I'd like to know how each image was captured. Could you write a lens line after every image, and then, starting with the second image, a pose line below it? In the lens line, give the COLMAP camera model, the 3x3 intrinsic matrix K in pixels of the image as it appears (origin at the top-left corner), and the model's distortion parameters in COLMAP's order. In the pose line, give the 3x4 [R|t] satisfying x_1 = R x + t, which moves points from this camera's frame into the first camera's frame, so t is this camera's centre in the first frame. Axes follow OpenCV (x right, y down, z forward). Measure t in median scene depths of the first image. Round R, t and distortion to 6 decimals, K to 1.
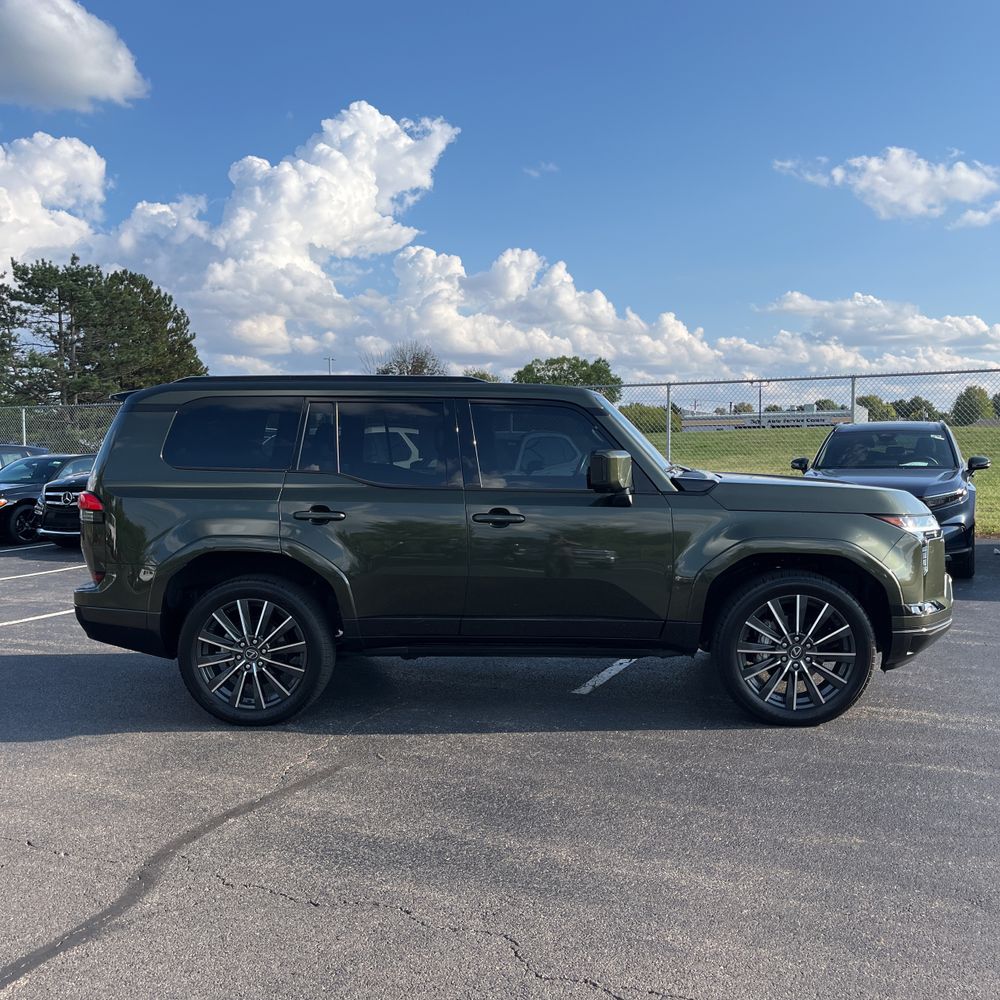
lens RADIAL K [[1221.5, 0, 502.7], [0, 1221.5, 494.0], [0, 0, 1]] dist [0.038878, 0.000000]
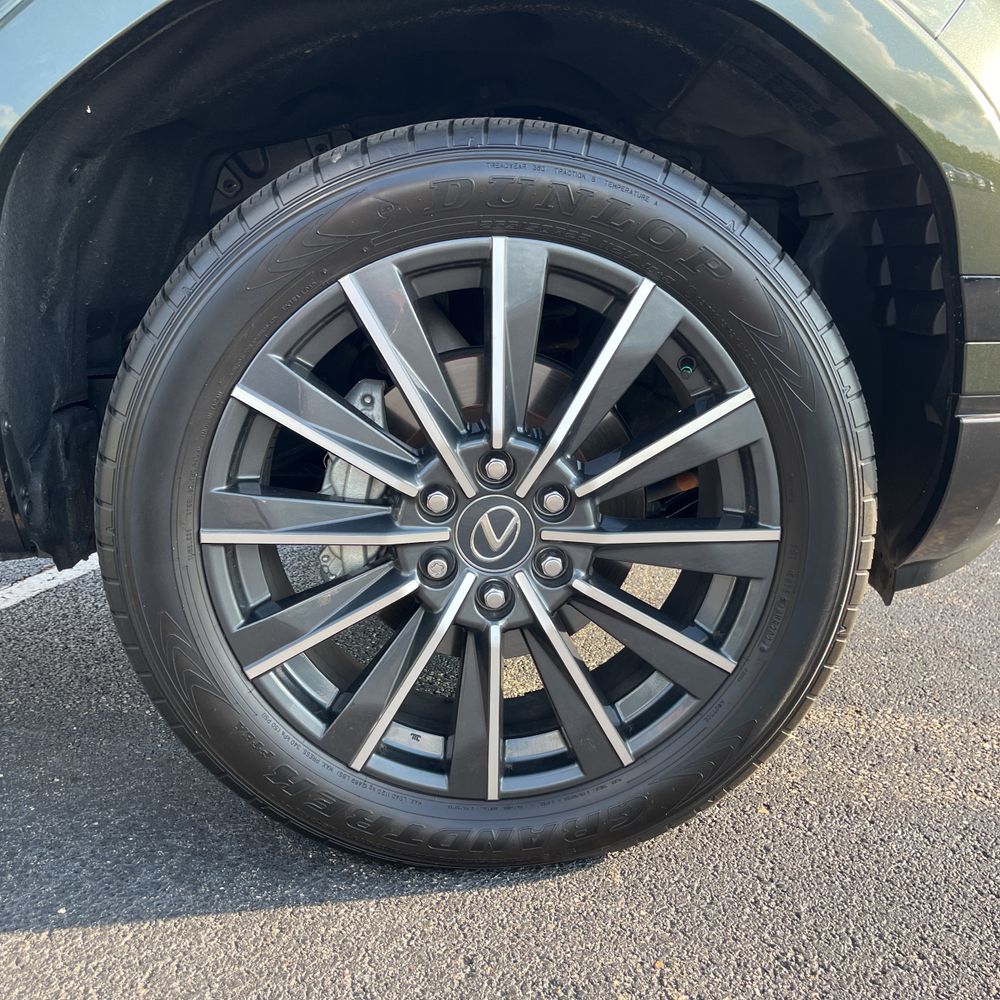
lens RADIAL K [[1221.5, 0, 498.3], [0, 1221.5, 498.9], [0, 0, 1]] dist [0.038878, 0.000000]
pose [[0.984363, -0.035133, 0.172615, 0.138410], [0.009185, 0.988813, 0.148880, 0.062887], [-0.175915, -0.144966, 0.973673, 0.542044]]
